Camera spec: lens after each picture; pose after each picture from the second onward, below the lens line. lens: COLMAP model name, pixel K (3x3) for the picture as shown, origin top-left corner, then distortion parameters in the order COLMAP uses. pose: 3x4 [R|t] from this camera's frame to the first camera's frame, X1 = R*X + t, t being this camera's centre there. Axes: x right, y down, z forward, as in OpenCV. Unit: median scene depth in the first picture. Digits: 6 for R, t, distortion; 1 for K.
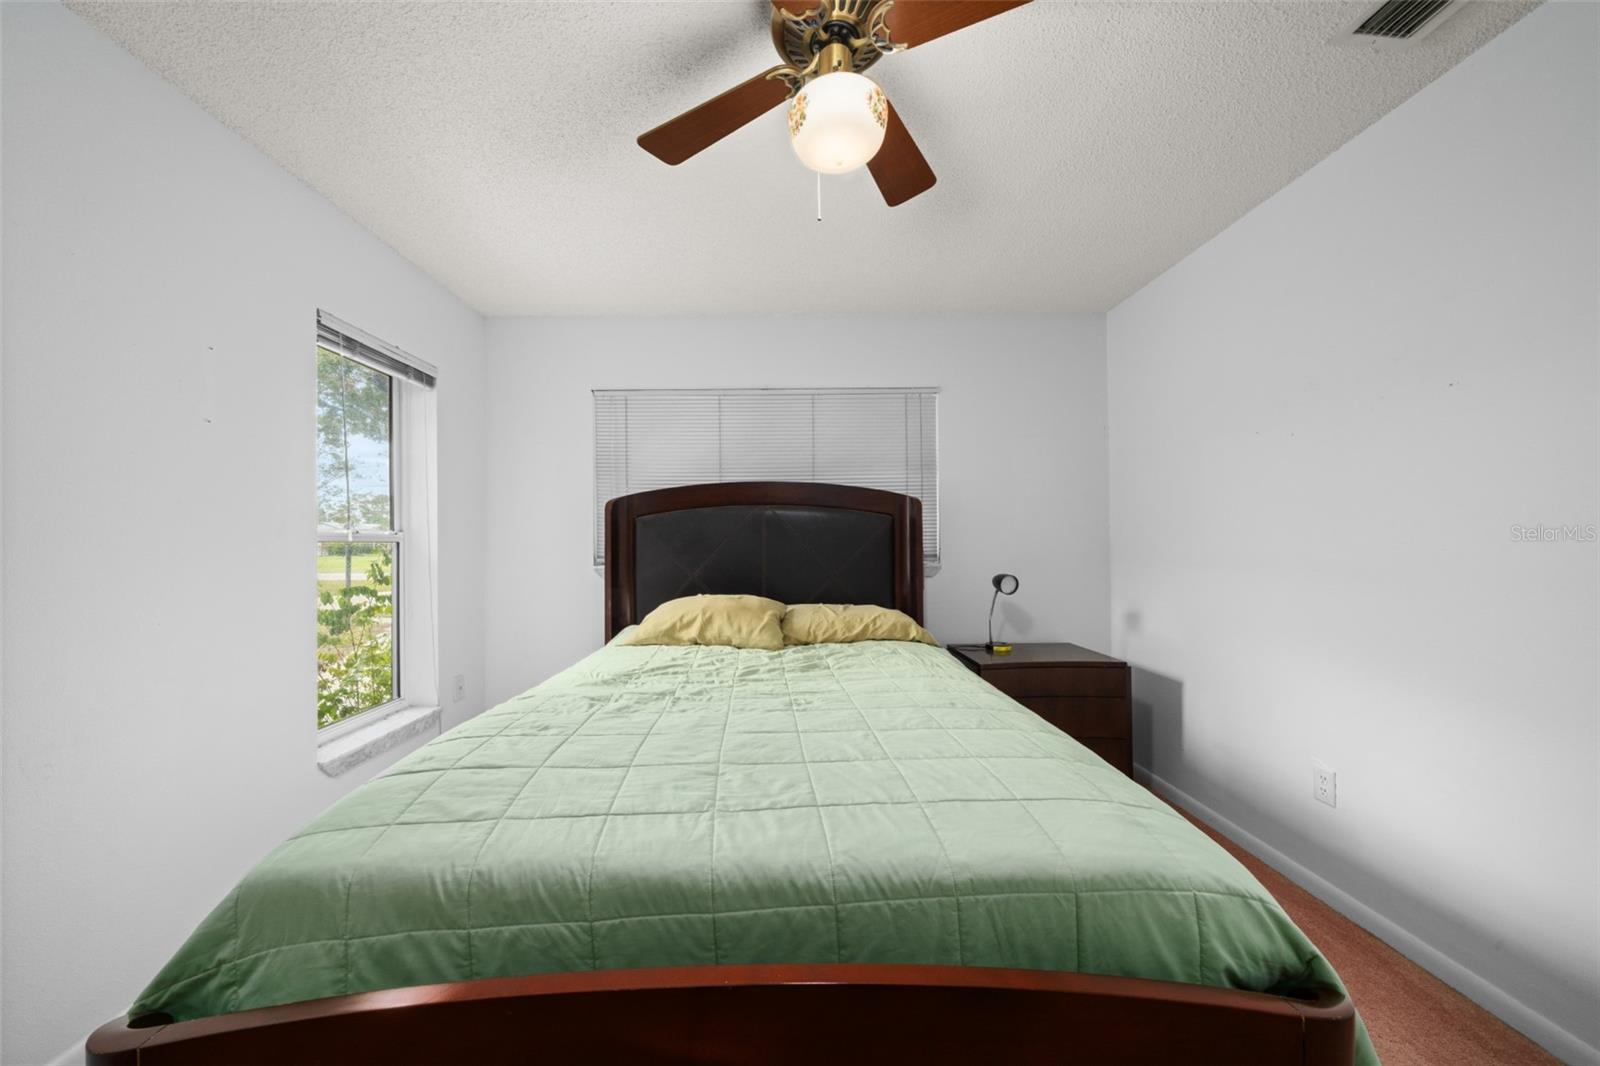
lens RADIAL K [[533.6, 0, 797.5], [0, 533.6, 541.1], [0, 0, 1]] dist [-0.006618, -0.000134]
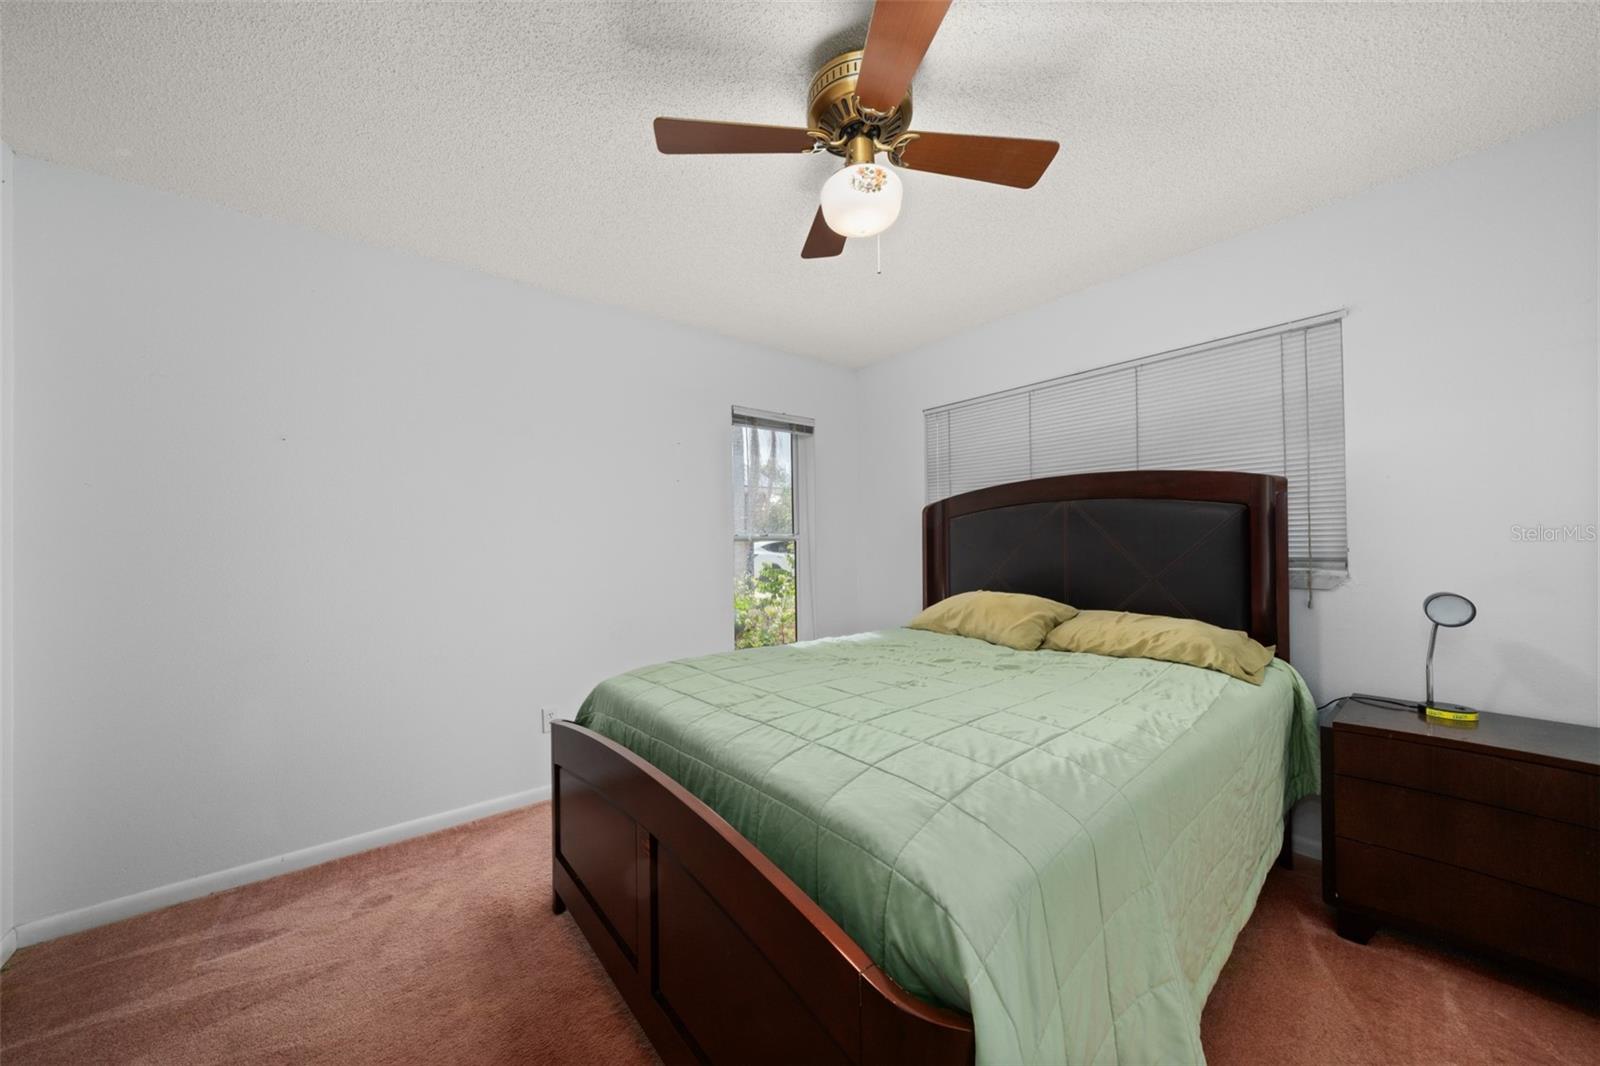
lens RADIAL K [[533.6, 0, 786.7], [0, 533.6, 538.1], [0, 0, 1]] dist [-0.006618, -0.000134]
pose [[0.625007, -0.007586, -0.780583, 0.433630], [0.008502, 0.999960, -0.002911, -0.004450], [0.780573, -0.004817, 0.625046, 0.045013]]
